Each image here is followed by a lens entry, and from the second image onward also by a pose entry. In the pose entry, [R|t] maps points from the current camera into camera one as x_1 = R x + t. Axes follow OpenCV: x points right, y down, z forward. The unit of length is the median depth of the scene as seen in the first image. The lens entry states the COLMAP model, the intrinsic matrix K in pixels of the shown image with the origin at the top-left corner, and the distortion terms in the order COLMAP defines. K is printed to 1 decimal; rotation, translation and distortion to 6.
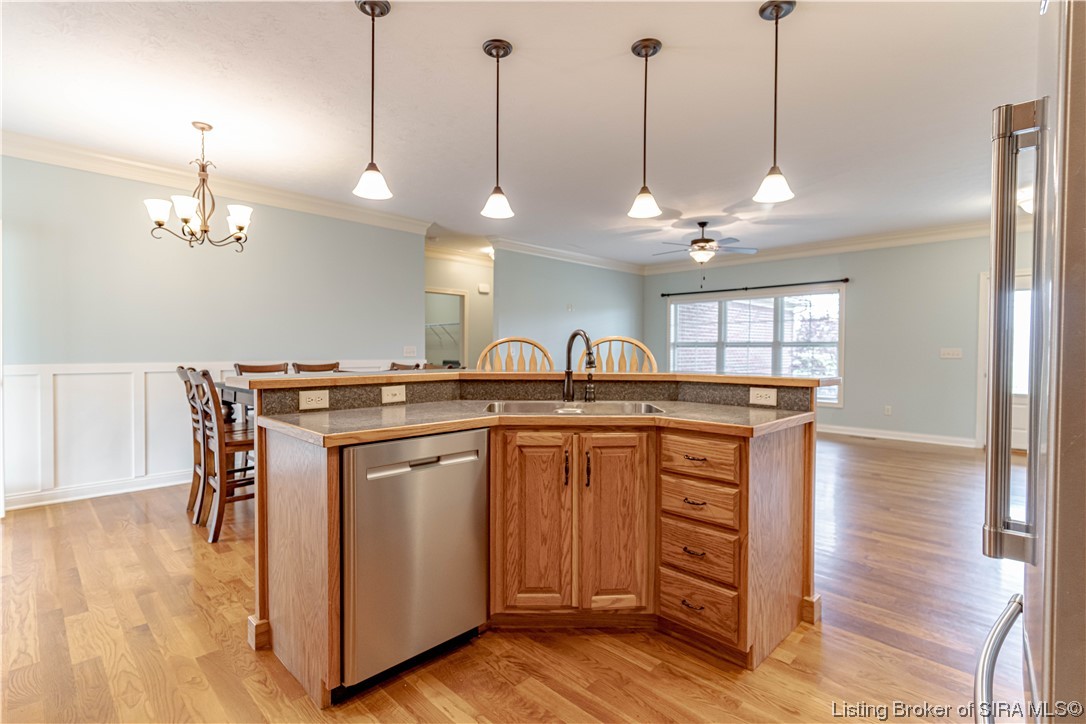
lens RADIAL K [[519.5, 0, 543.0], [0, 519.5, 362.0], [0, 0, 1]] dist [-0.000213, -0.000010]
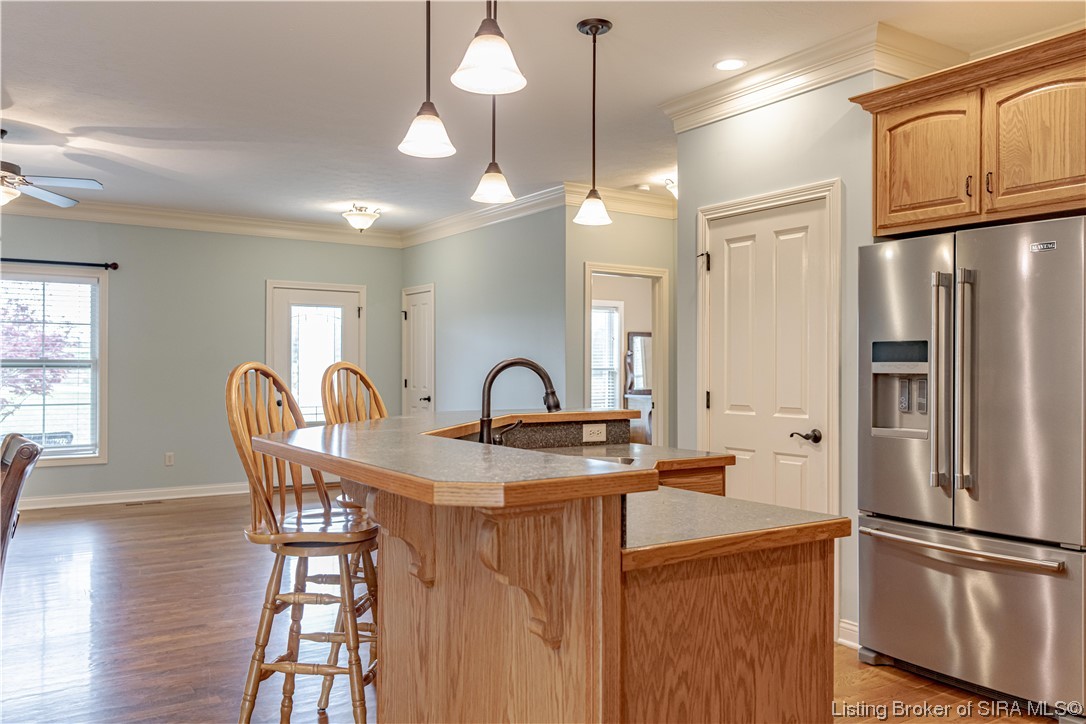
lens RADIAL K [[857.1, 0, 543.0], [0, 857.1, 362.0], [0, 0, 1]] dist [0.006904, 0.004920]
pose [[0.197966, 0.006054, 0.980190, -0.494070], [0.020032, 0.999747, -0.010221, -0.020961], [-0.980004, 0.021658, 0.197795, 0.351423]]
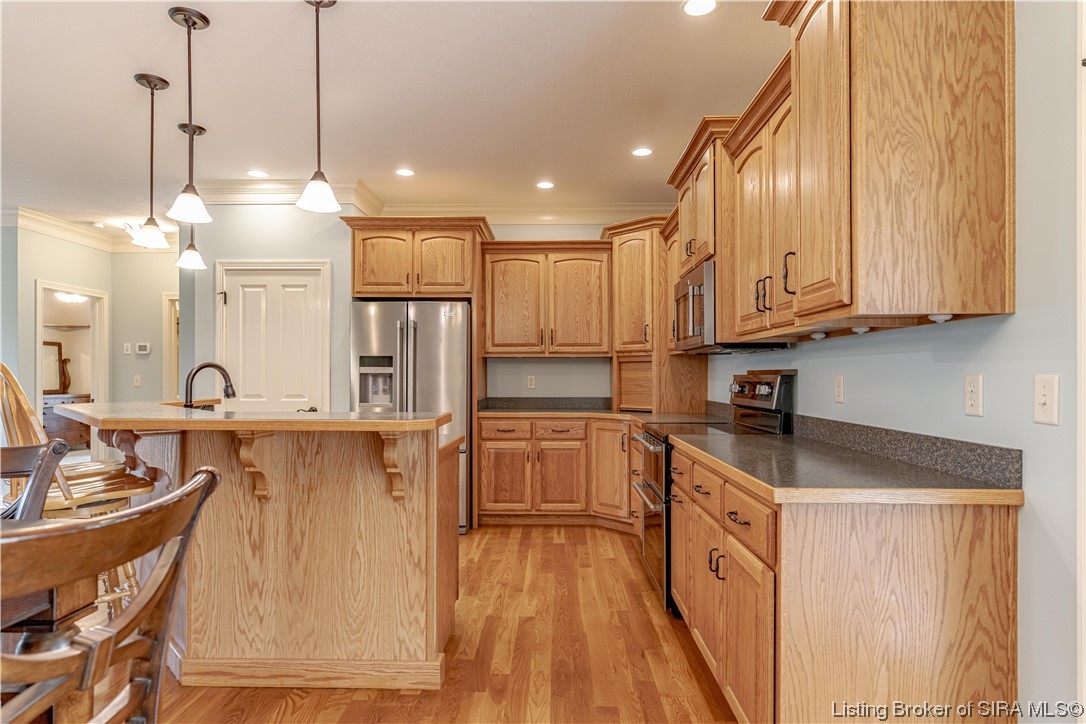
lens RADIAL K [[606.6, 0, 543.0], [0, 606.6, 362.0], [0, 0, 1]] dist [0.001008, 0.000728]
pose [[-0.685911, 0.012104, 0.727585, -0.591025], [0.014186, 0.999894, -0.003261, -0.023294], [-0.727547, 0.008085, -0.686010, 0.635411]]
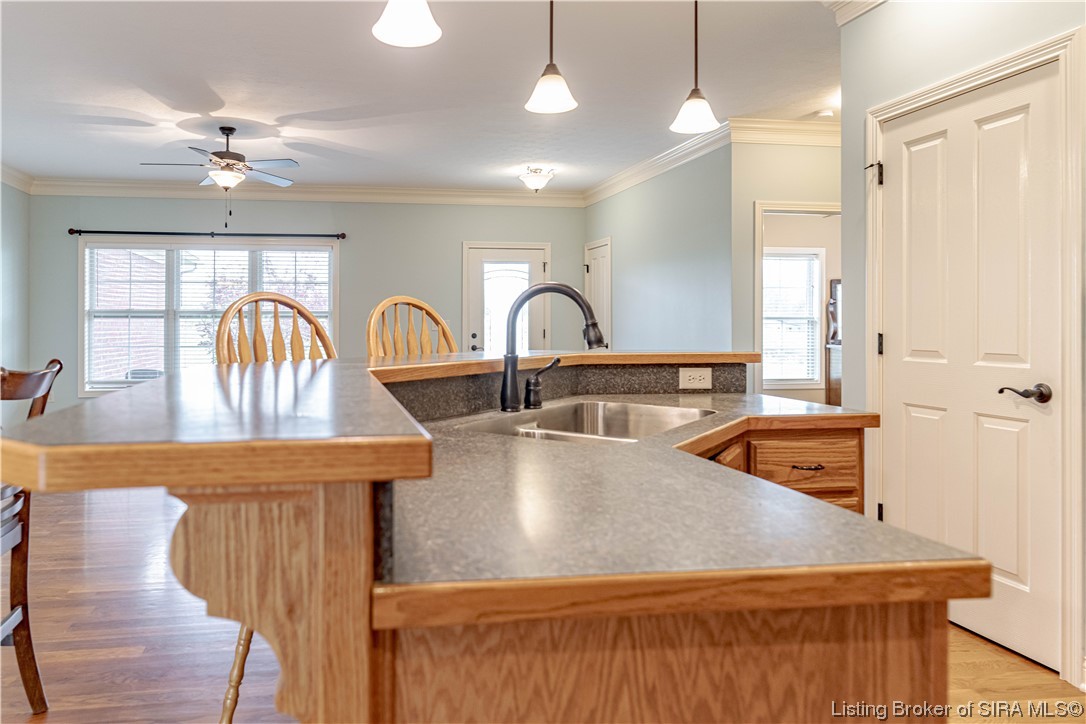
lens RADIAL K [[711.1, 0, 424.6], [0, 711.1, 324.1], [0, 0, 1]] dist [-0.001172, 0.002565]
pose [[0.608951, -0.002084, 0.793205, -0.300255], [0.019665, 0.999729, -0.012471, -0.004388], [-0.792964, 0.023193, 0.608827, 0.300859]]
